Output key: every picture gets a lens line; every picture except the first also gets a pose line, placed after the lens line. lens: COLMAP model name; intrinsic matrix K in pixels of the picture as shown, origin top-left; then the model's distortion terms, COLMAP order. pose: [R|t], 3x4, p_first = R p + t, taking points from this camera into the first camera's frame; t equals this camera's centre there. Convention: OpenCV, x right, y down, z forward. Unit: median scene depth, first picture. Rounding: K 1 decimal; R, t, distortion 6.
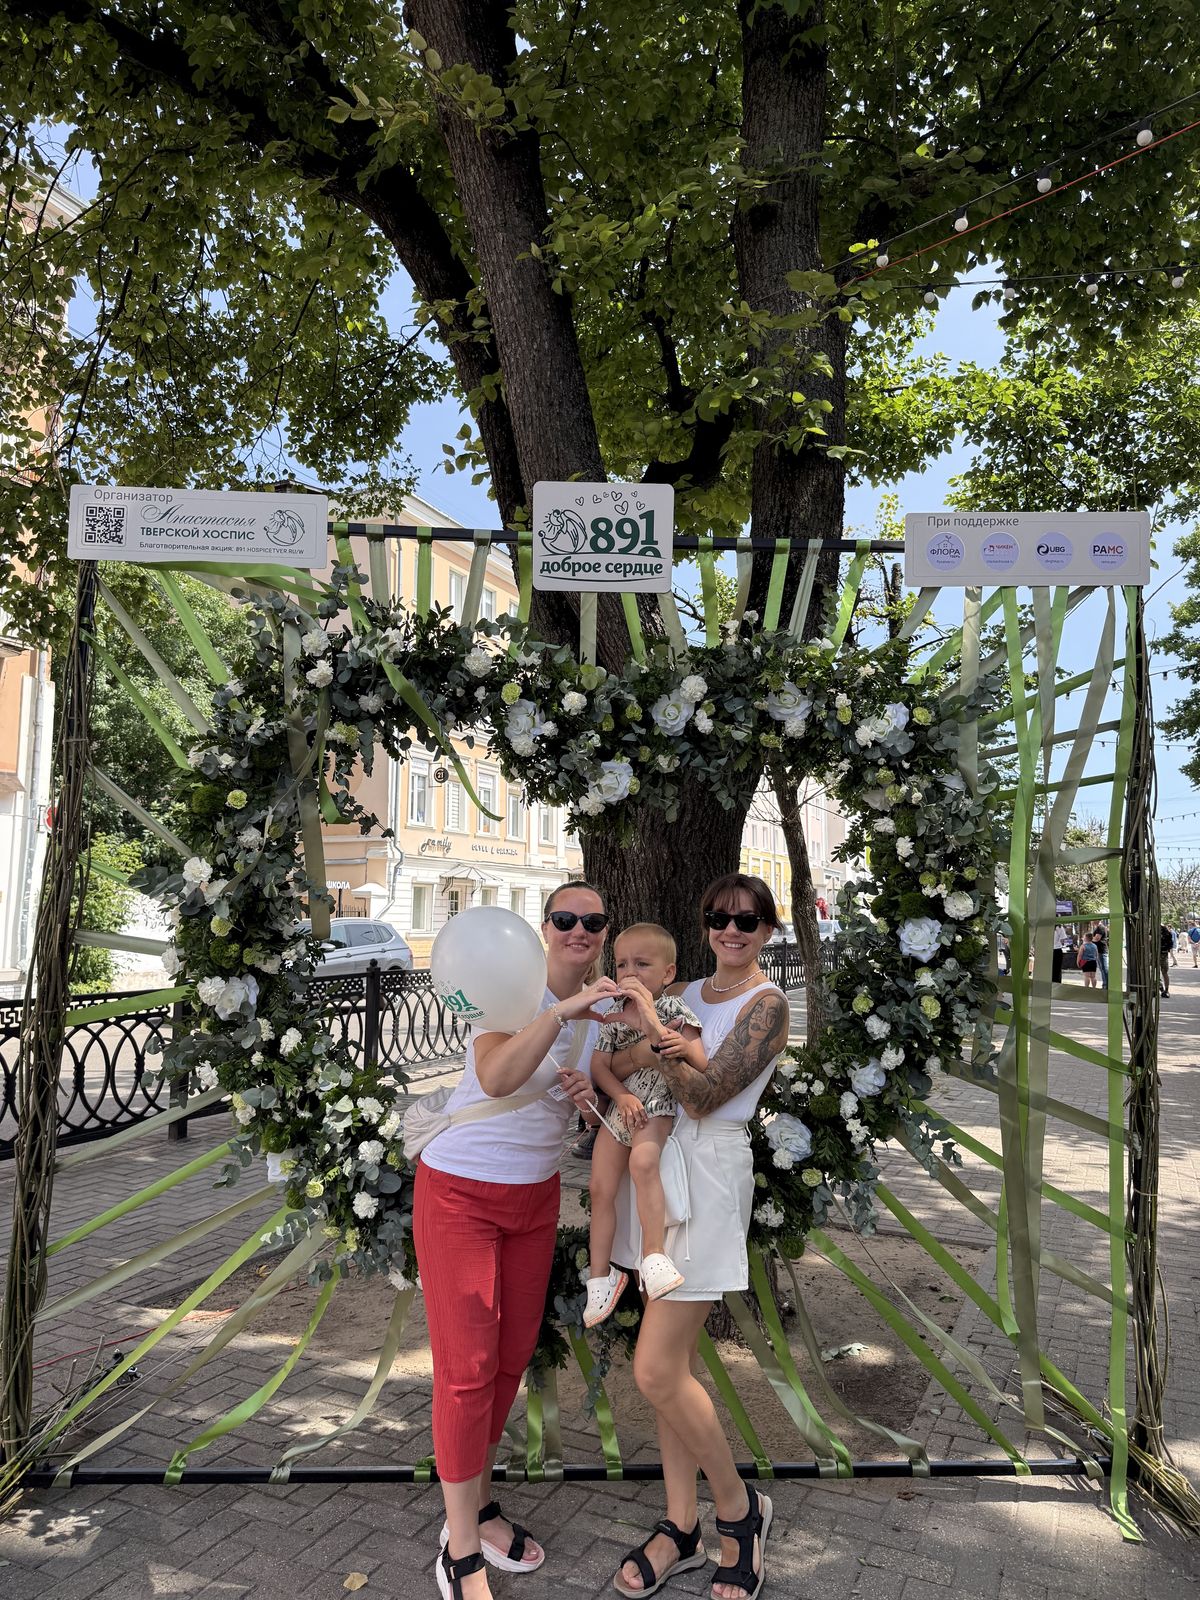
lens RADIAL K [[1131.1, 0, 598.0], [0, 1131.1, 802.2], [0, 0, 1]] dist [0.054011, -0.015657]
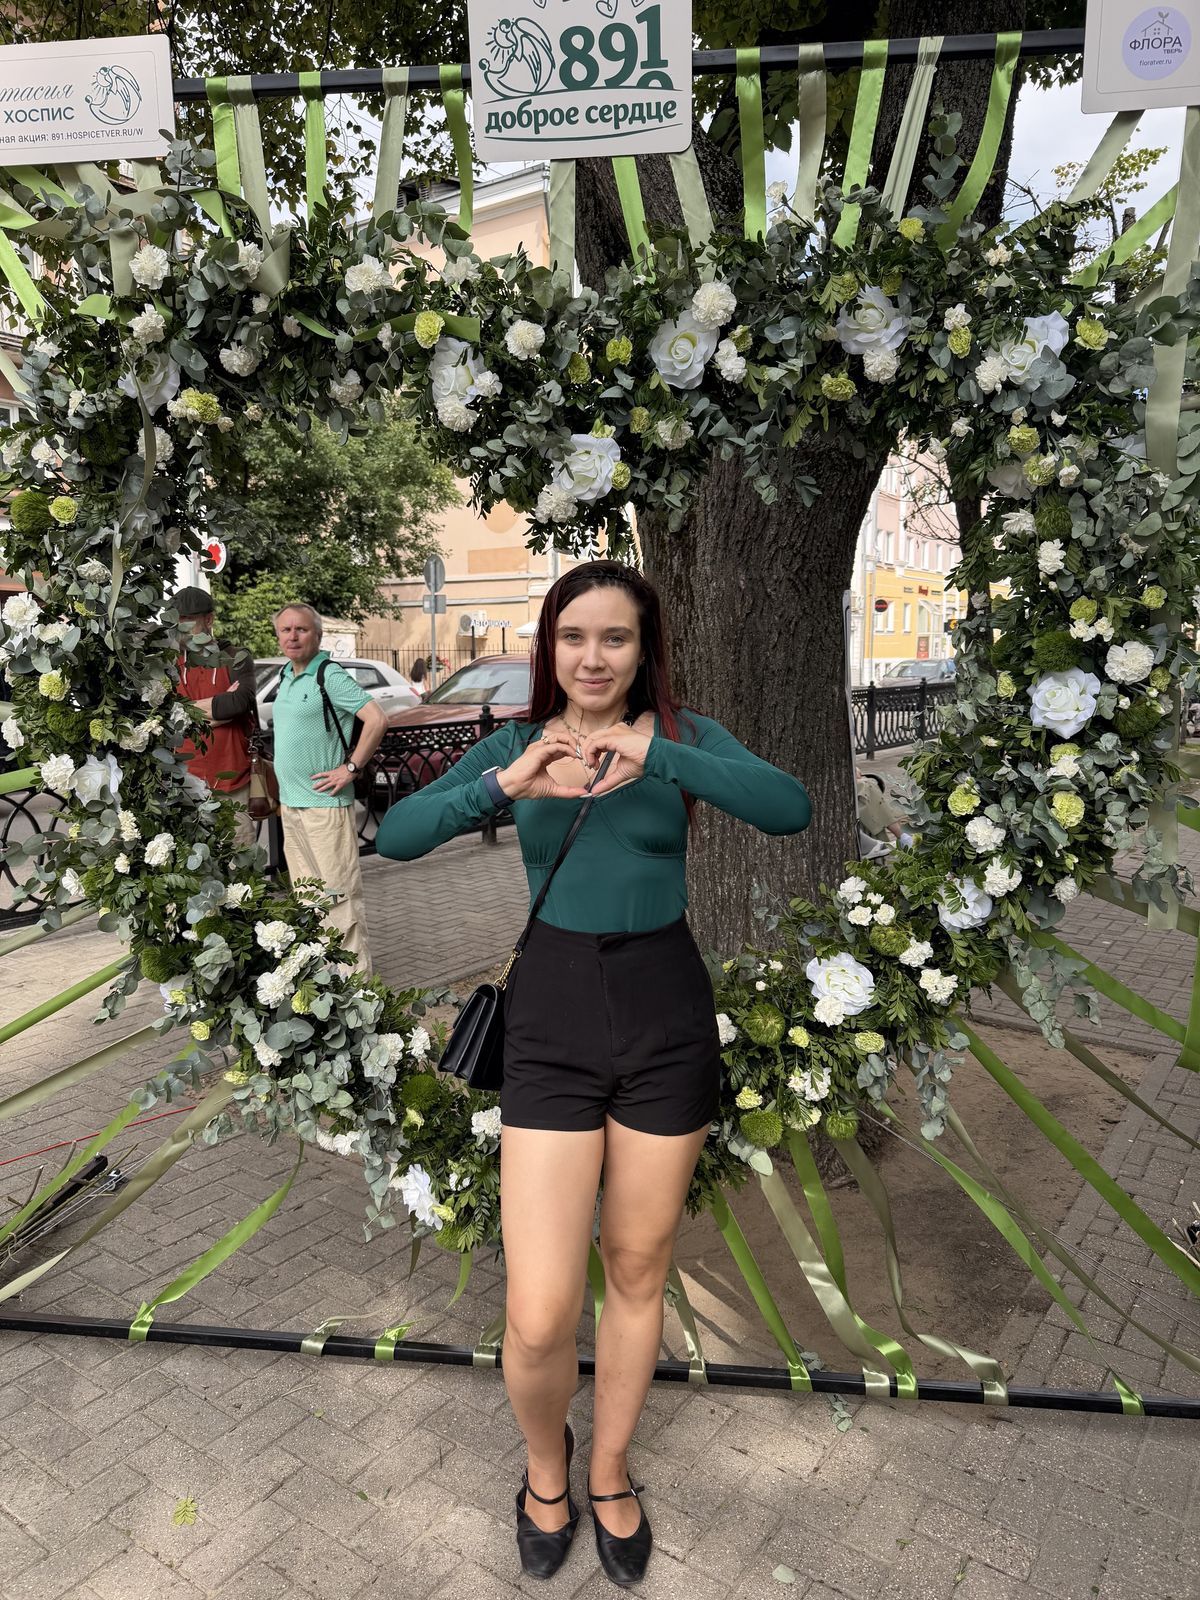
lens RADIAL K [[1110.9, 0, 605.2], [0, 1110.9, 815.0], [0, 0, 1]] dist [-0.003276, -0.019083]
pose [[0.985544, 0.016391, -0.168624, 0.129787], [0.025106, 0.970190, 0.241043, 0.022999], [0.167548, -0.241792, 0.955753, 0.326635]]
